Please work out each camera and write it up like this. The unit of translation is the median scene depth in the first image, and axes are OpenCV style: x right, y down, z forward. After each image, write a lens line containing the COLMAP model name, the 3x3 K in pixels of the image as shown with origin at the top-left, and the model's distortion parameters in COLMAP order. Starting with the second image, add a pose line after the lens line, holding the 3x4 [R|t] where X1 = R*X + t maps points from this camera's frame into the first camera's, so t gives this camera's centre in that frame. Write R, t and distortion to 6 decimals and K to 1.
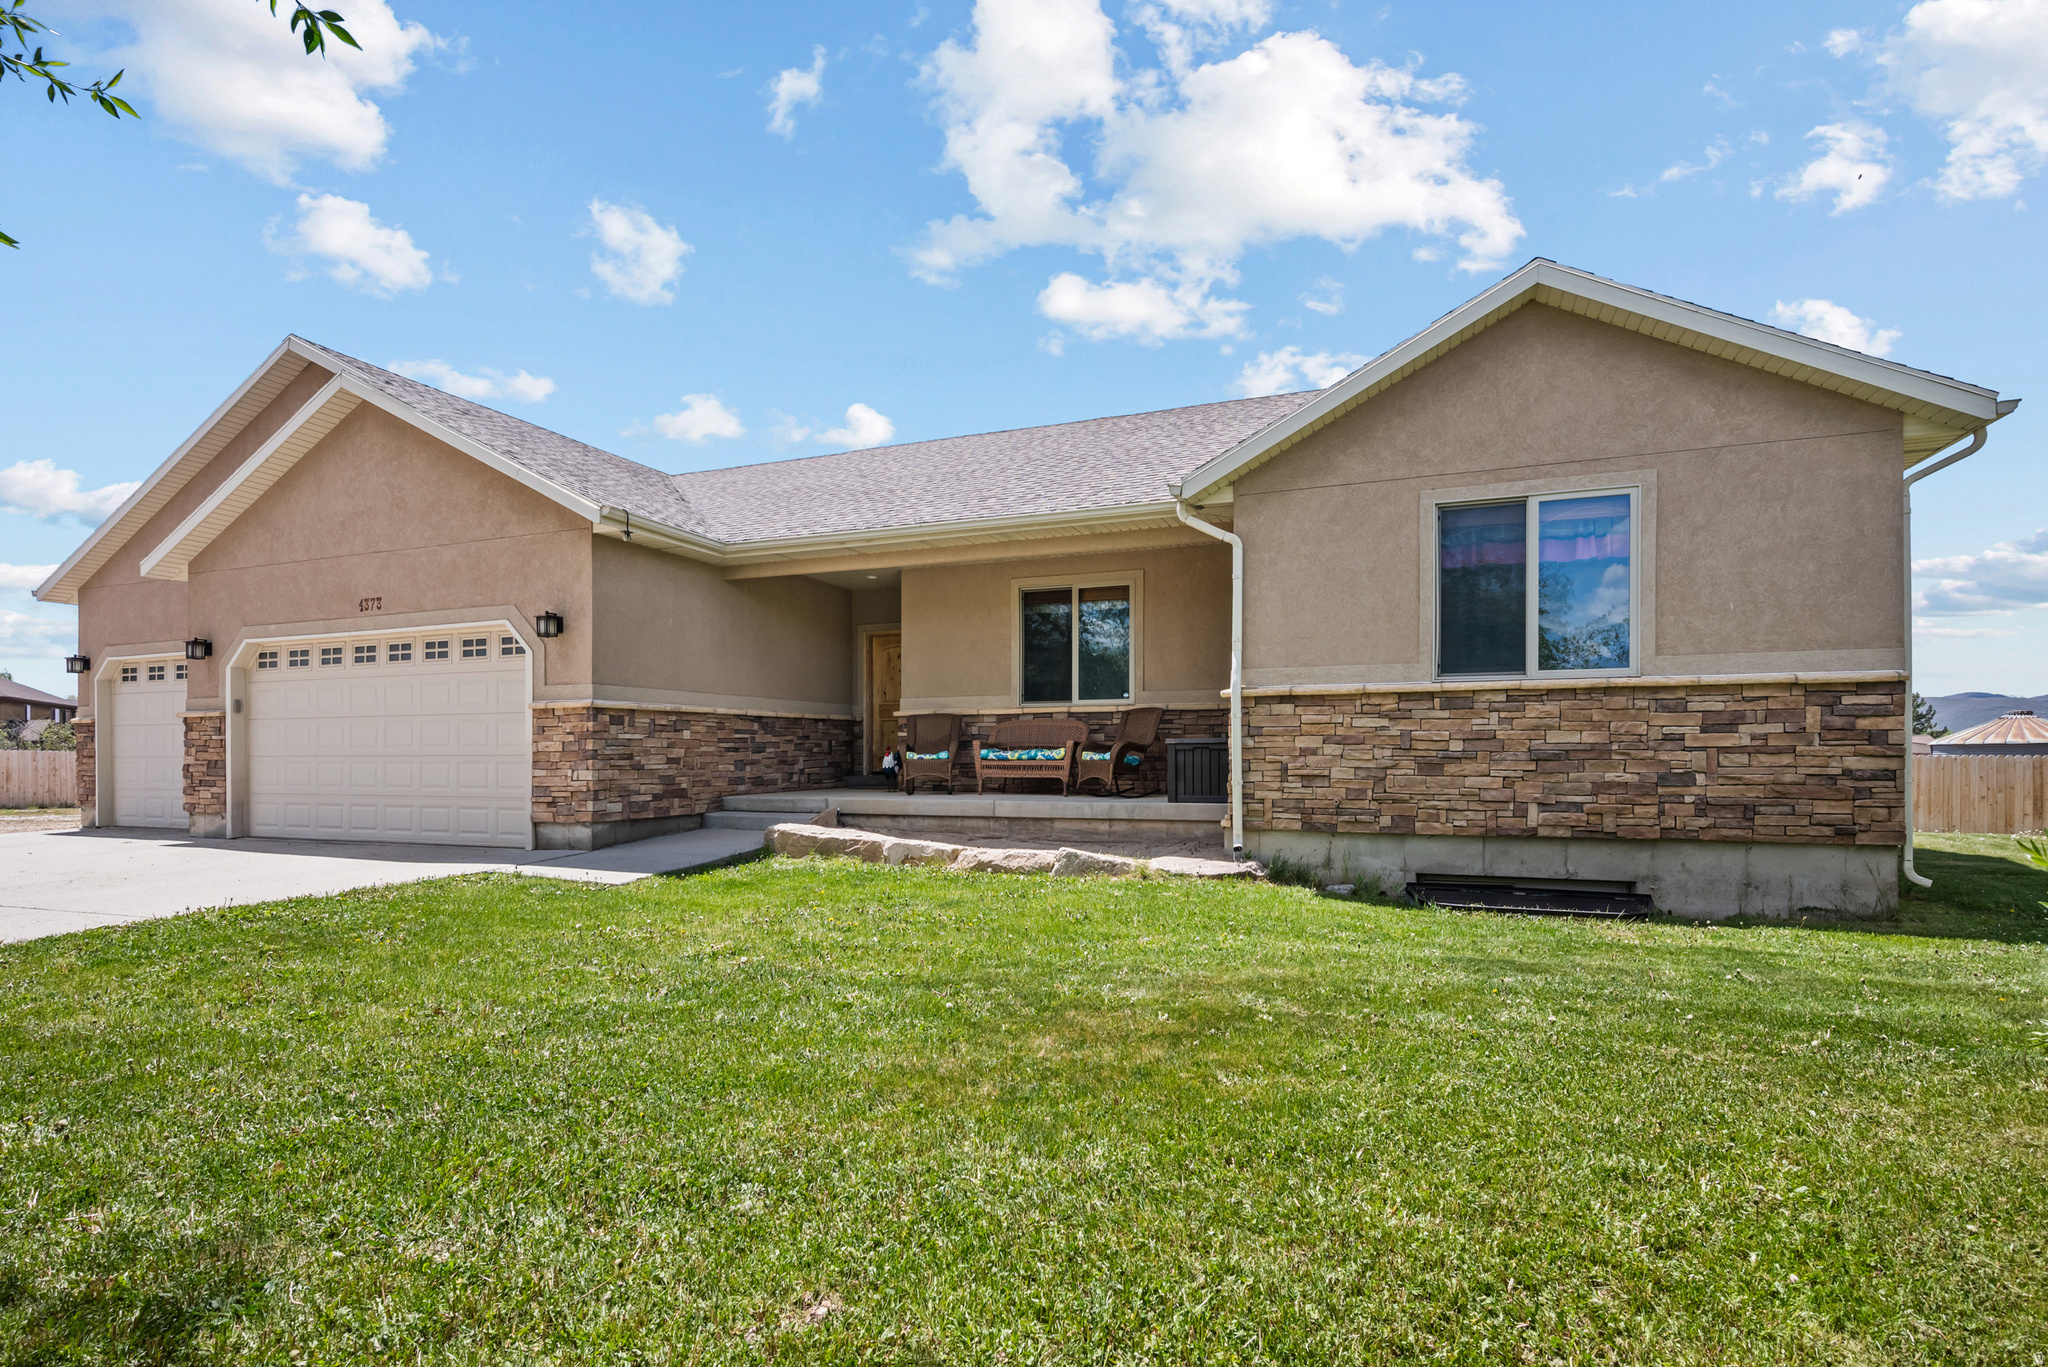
lens RADIAL K [[969.1, 0, 1035.4], [0, 969.1, 752.0], [0, 0, 1]] dist [0.002030, 0.000181]
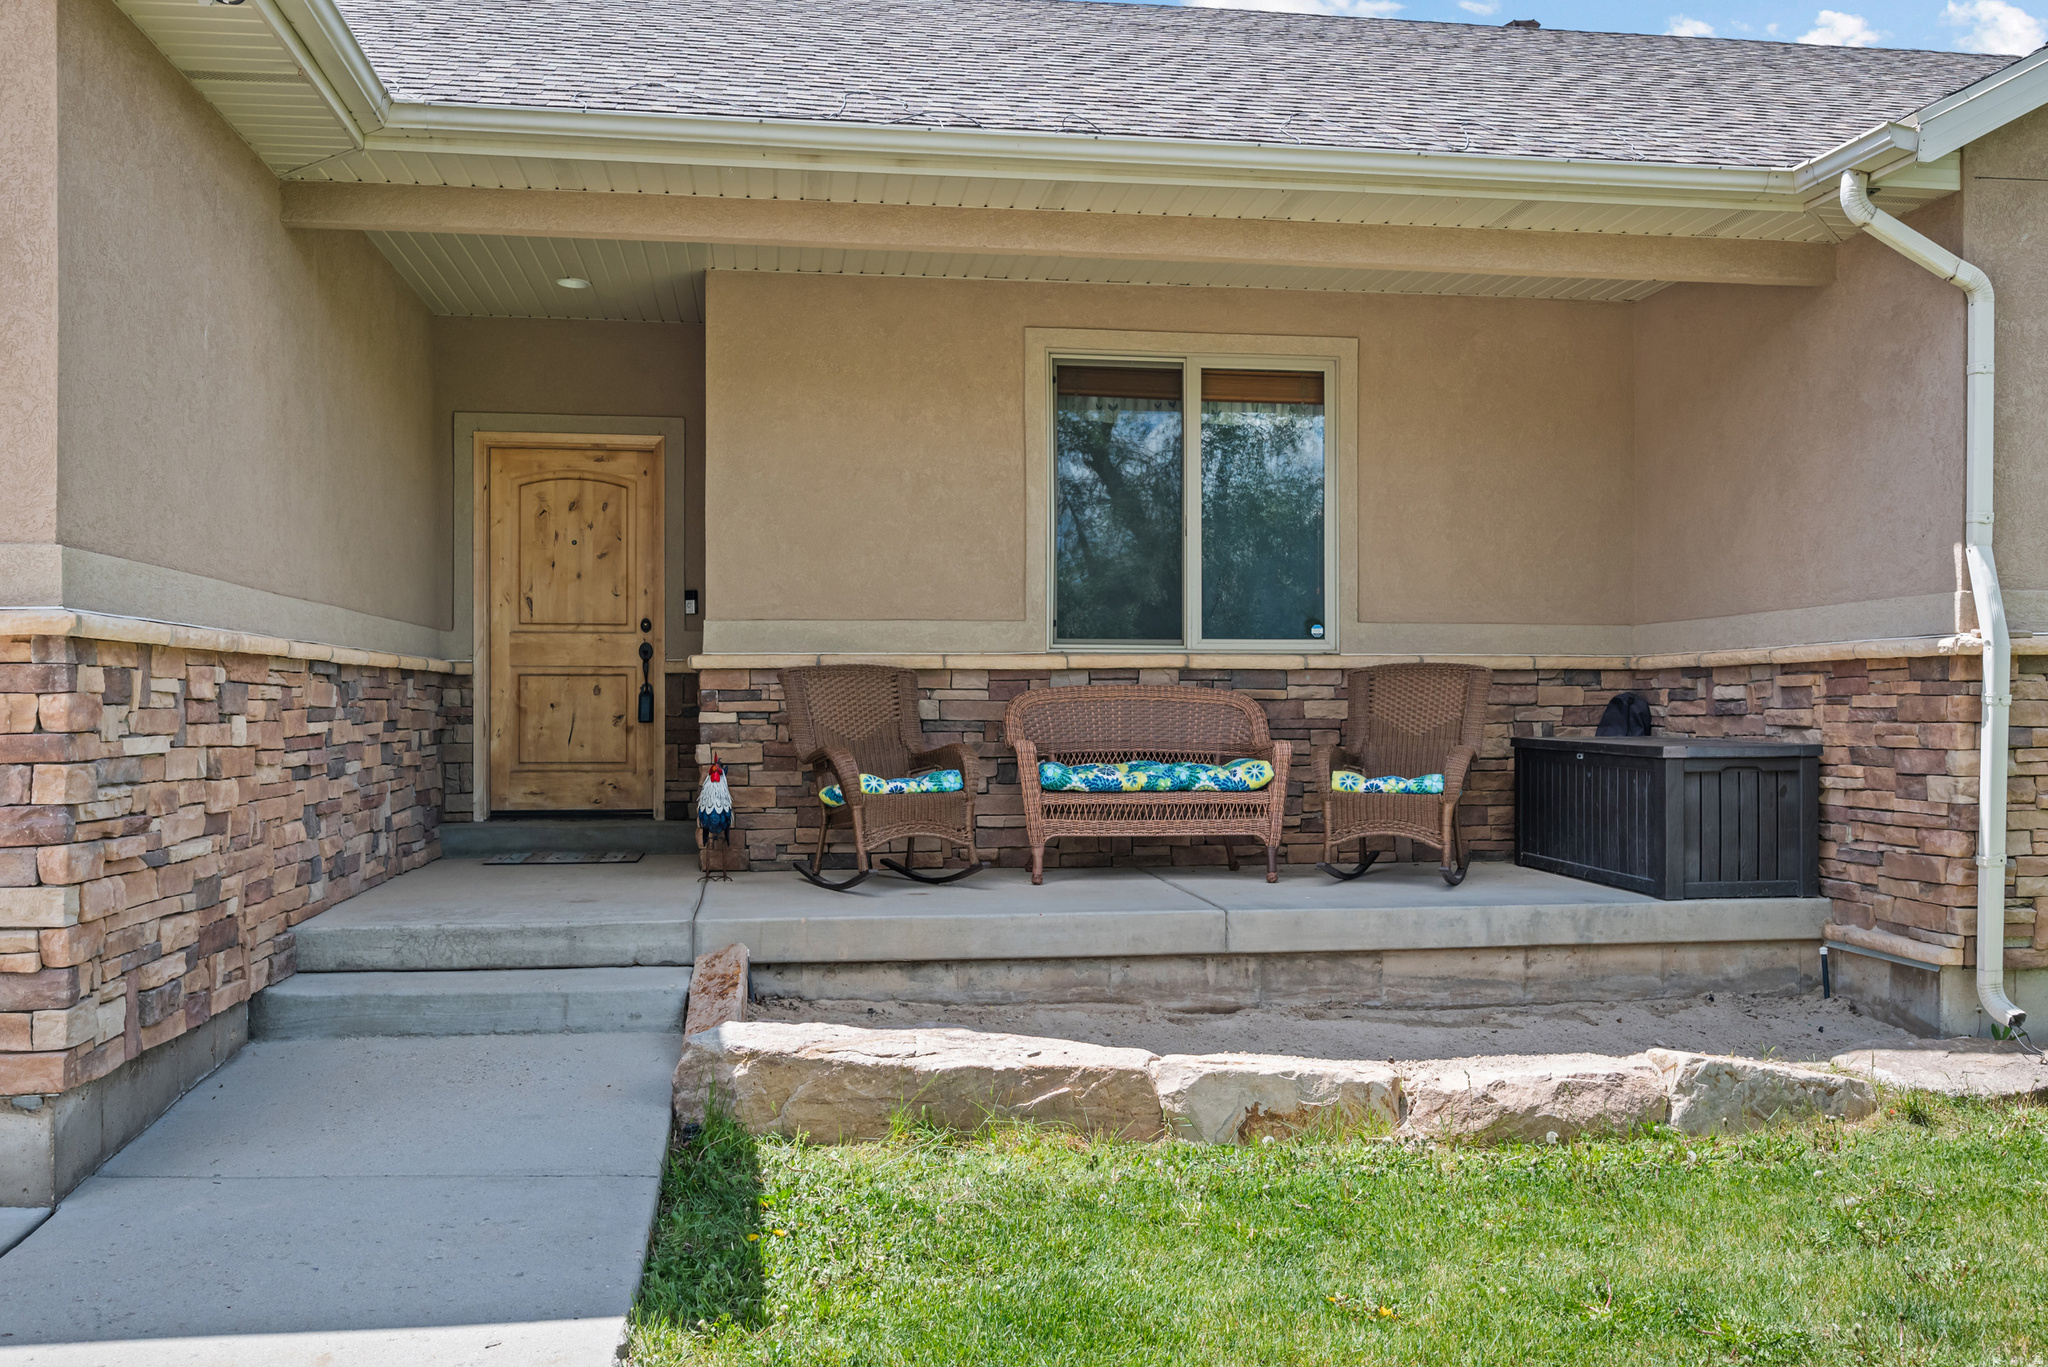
lens RADIAL K [[1711.6, 0, 1024.0], [0, 1711.6, 683.5], [0, 0, 1]] dist [0.002799, -0.001283]
pose [[0.877184, 0.010138, 0.480047, -0.442812], [-0.002861, 0.999870, -0.015887, -0.027115], [-0.480145, 0.012562, 0.877099, 0.476997]]
